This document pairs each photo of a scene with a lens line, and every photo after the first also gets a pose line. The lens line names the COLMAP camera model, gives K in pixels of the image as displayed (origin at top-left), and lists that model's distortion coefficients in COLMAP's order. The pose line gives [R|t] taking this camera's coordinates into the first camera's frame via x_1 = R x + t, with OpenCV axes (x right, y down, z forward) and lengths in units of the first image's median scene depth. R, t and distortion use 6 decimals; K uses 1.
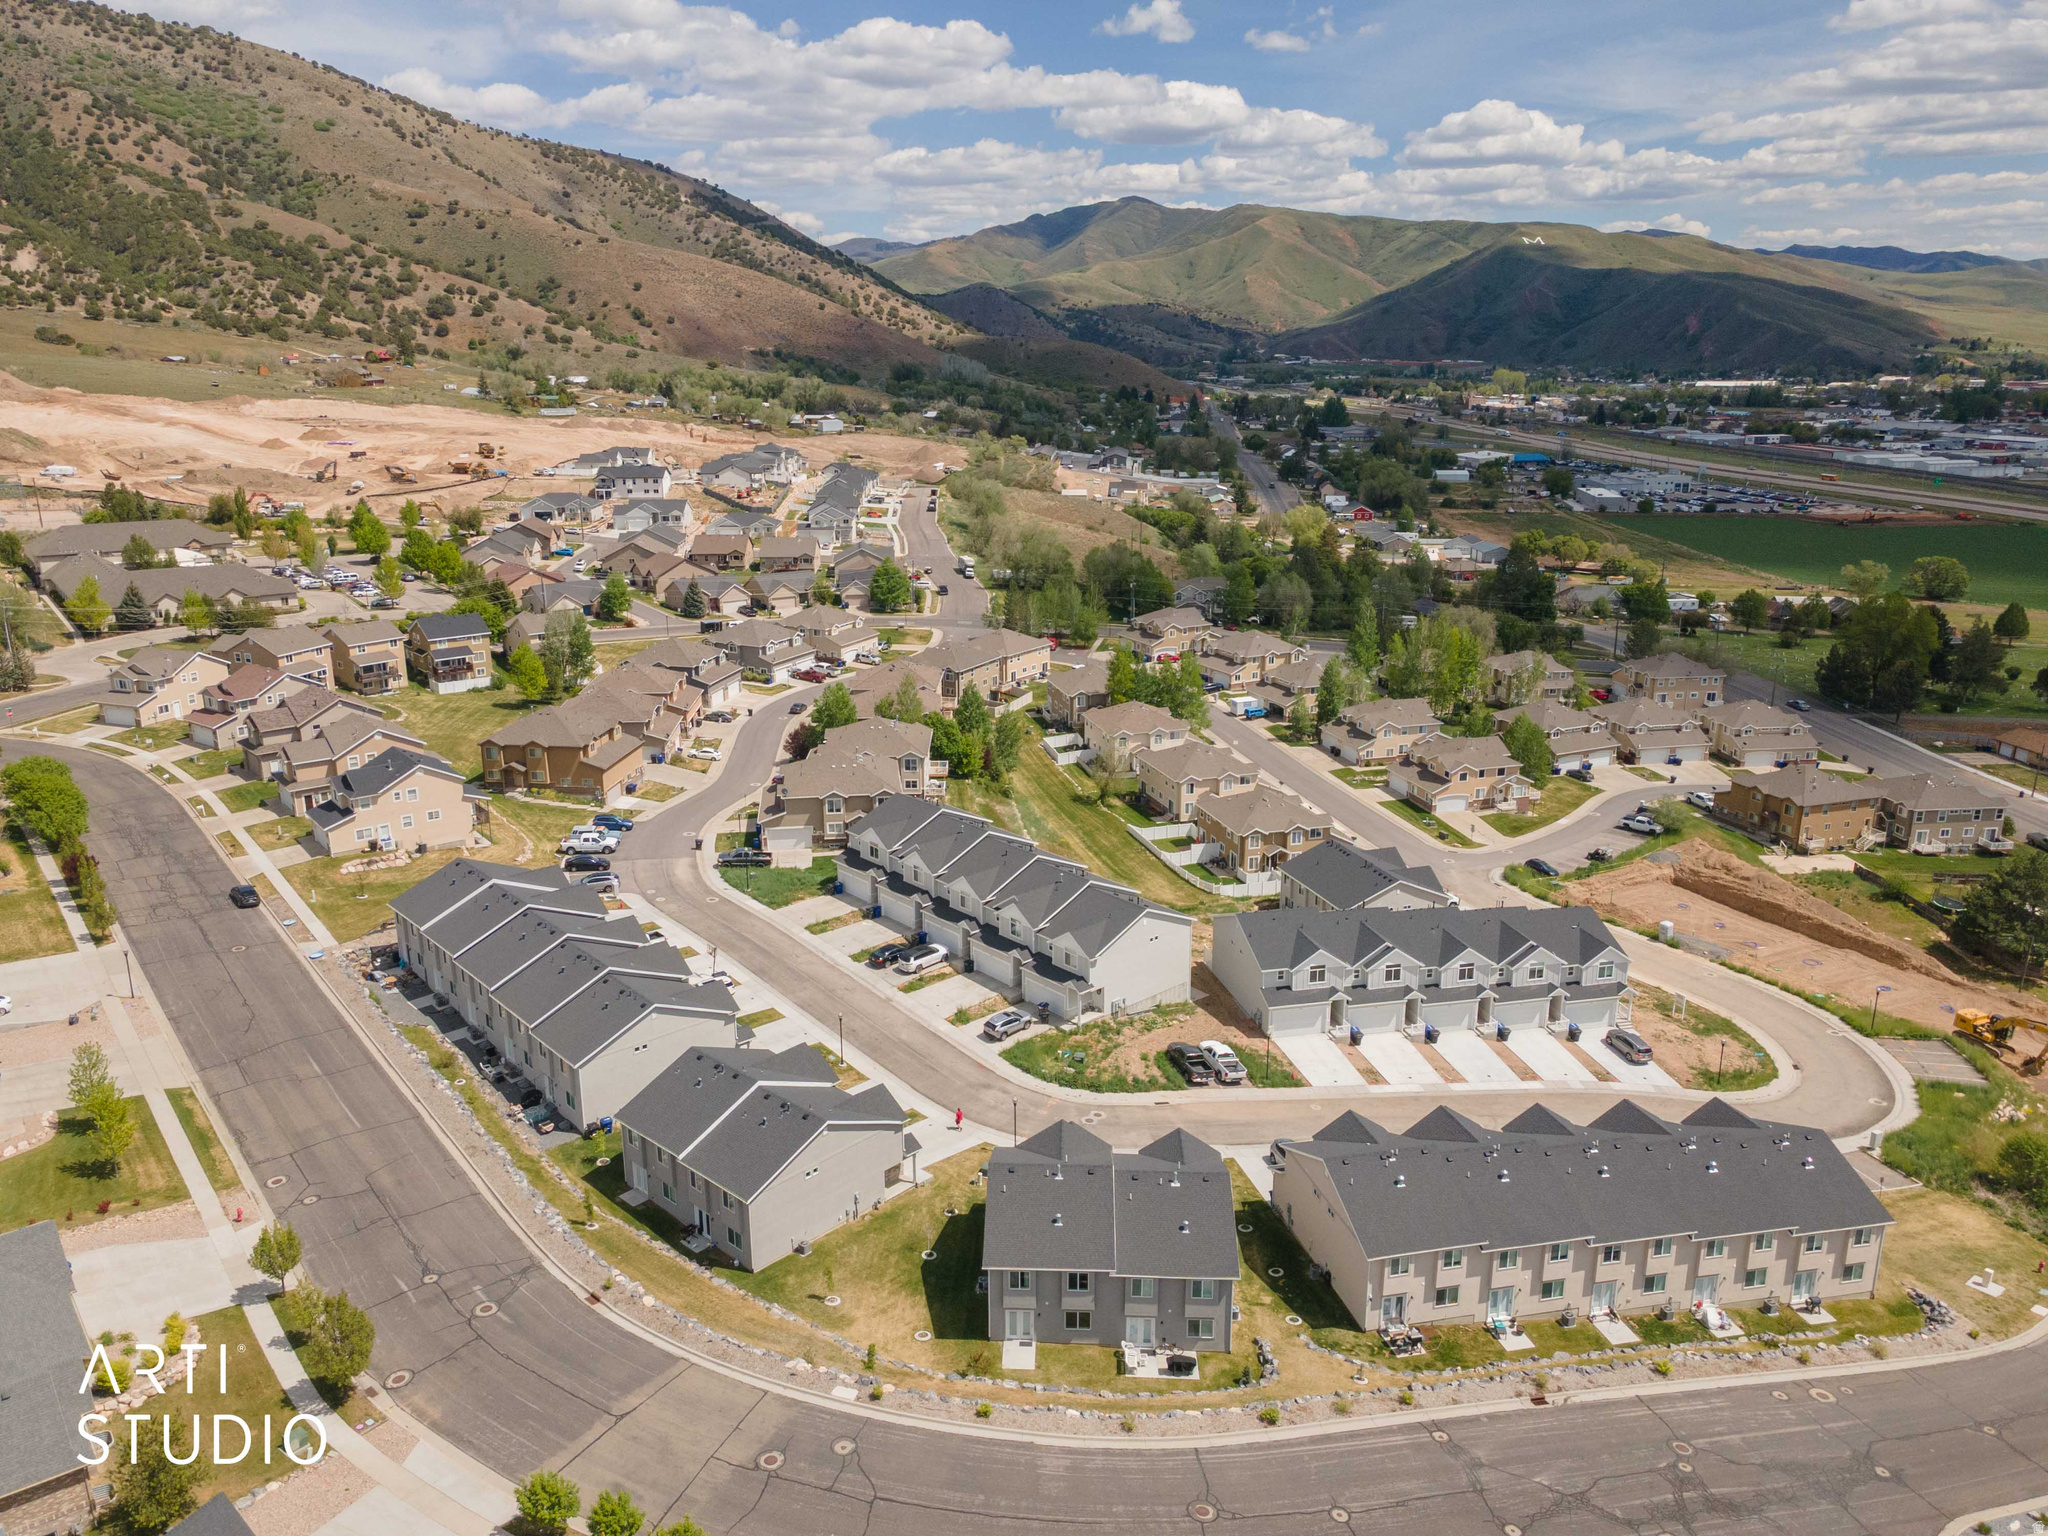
lens RADIAL K [[1491.9, 0, 1005.6], [0, 1491.9, 764.2], [0, 0, 1]] dist [0.021113, 0.050076]
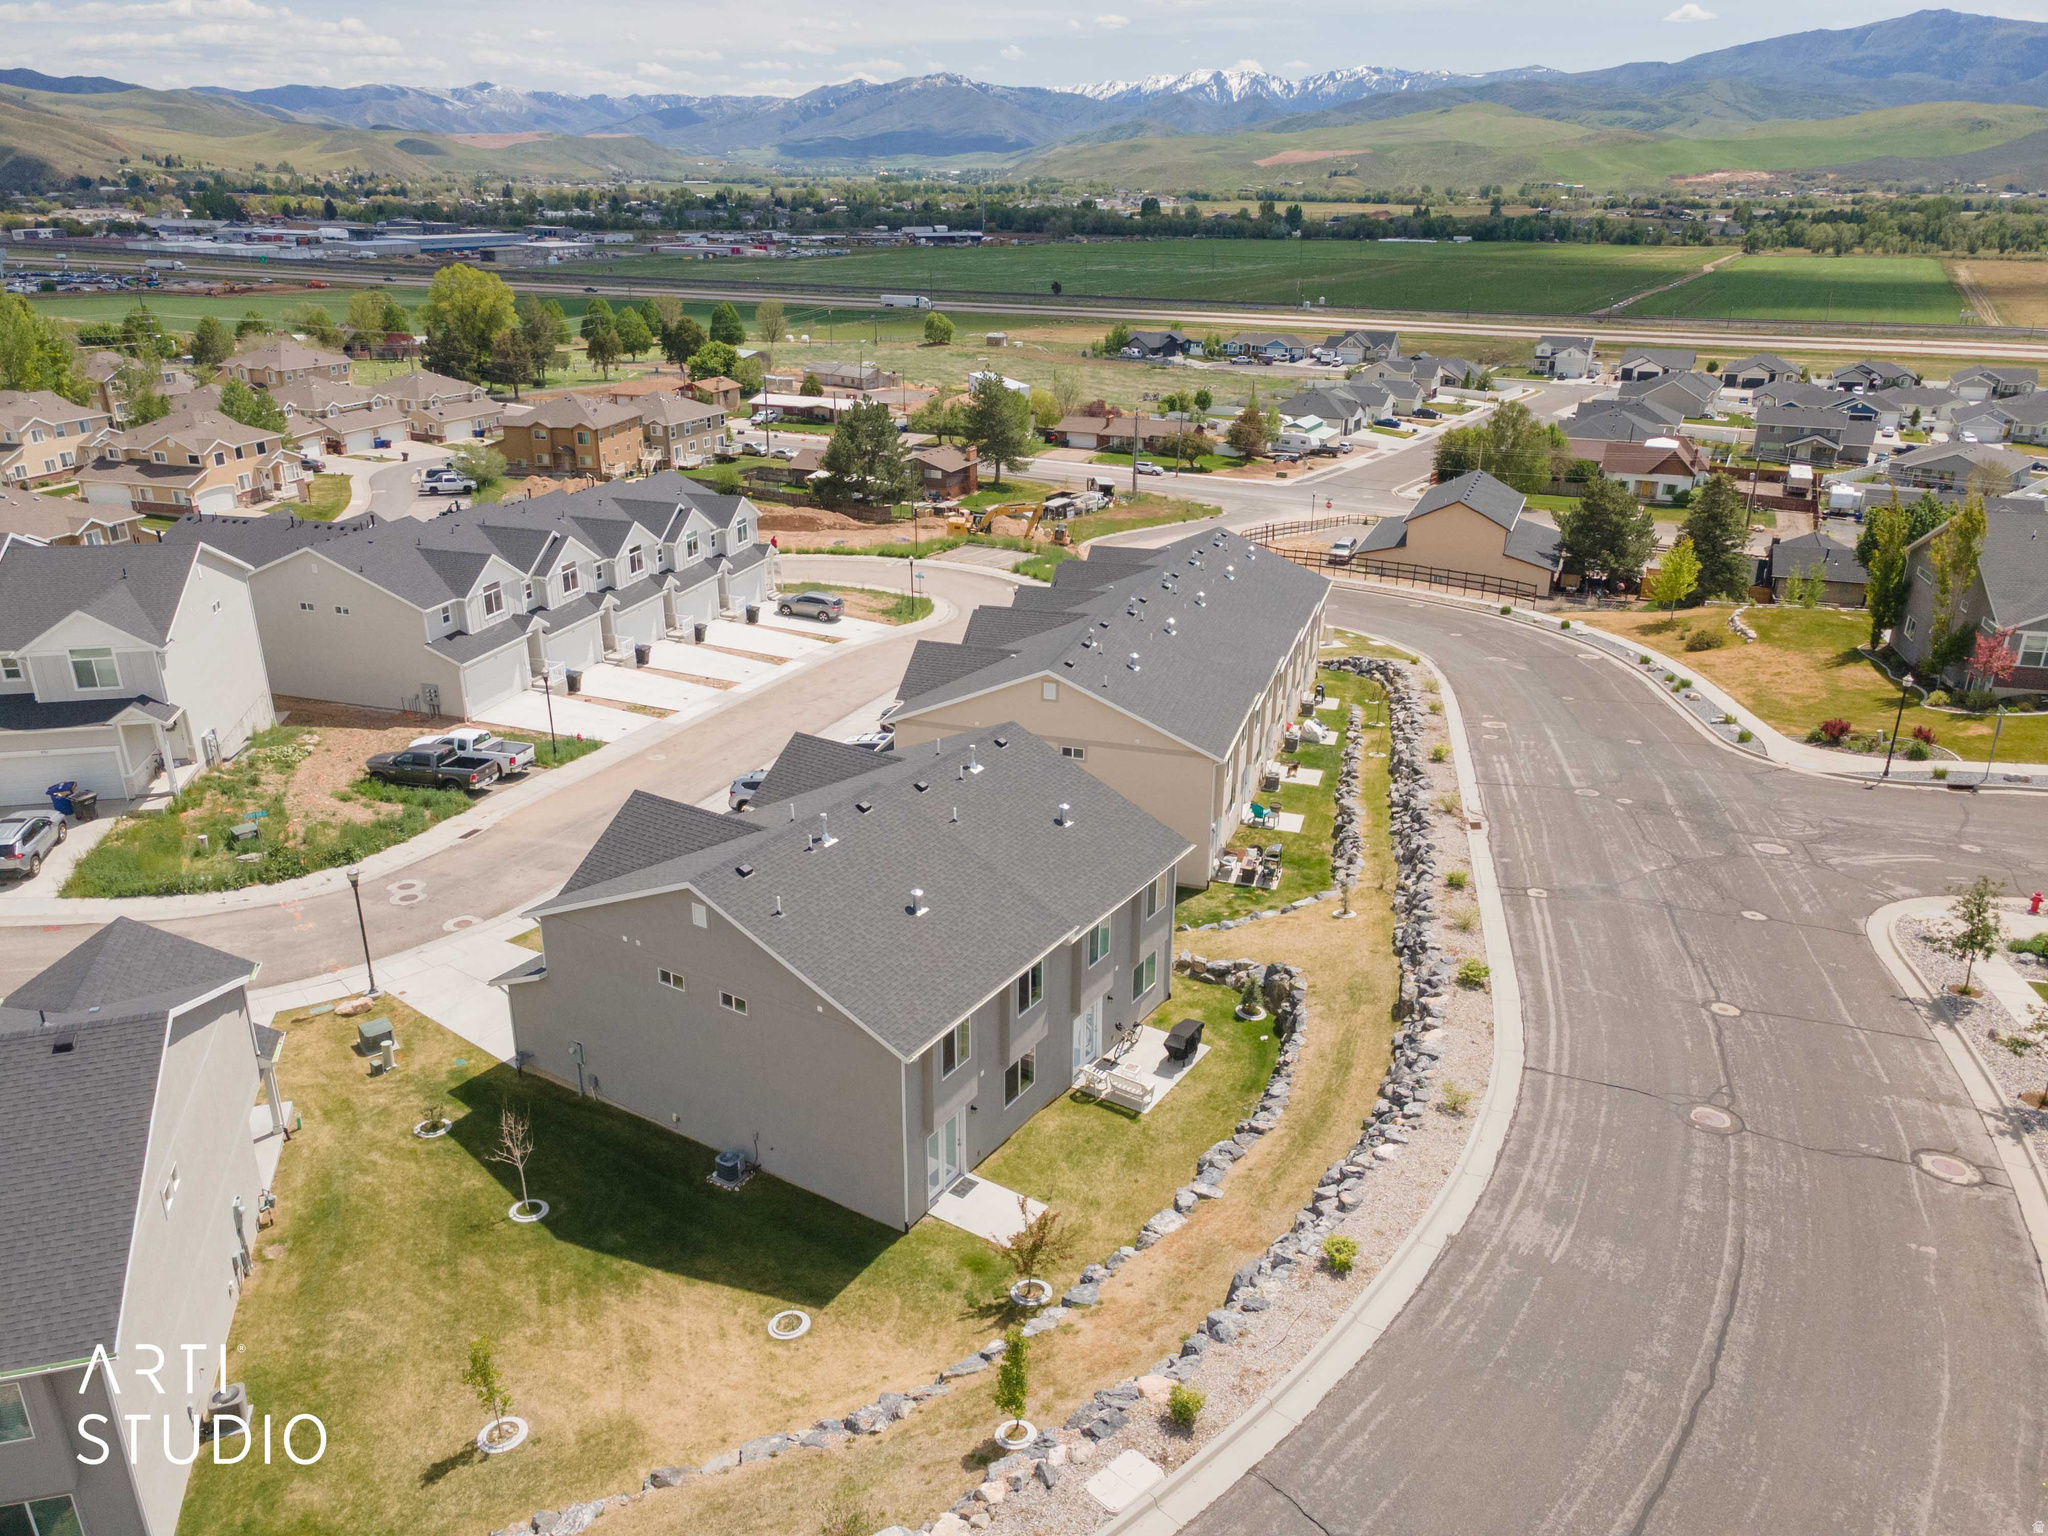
lens RADIAL K [[1491.9, 0, 1005.6], [0, 1491.9, 764.2], [0, 0, 1]] dist [0.021113, 0.050076]
pose [[0.505878, -0.314391, 0.803272, -0.142758], [0.236164, 0.946115, 0.221569, 0.085957], [-0.829647, 0.077618, 0.552866, 0.360723]]
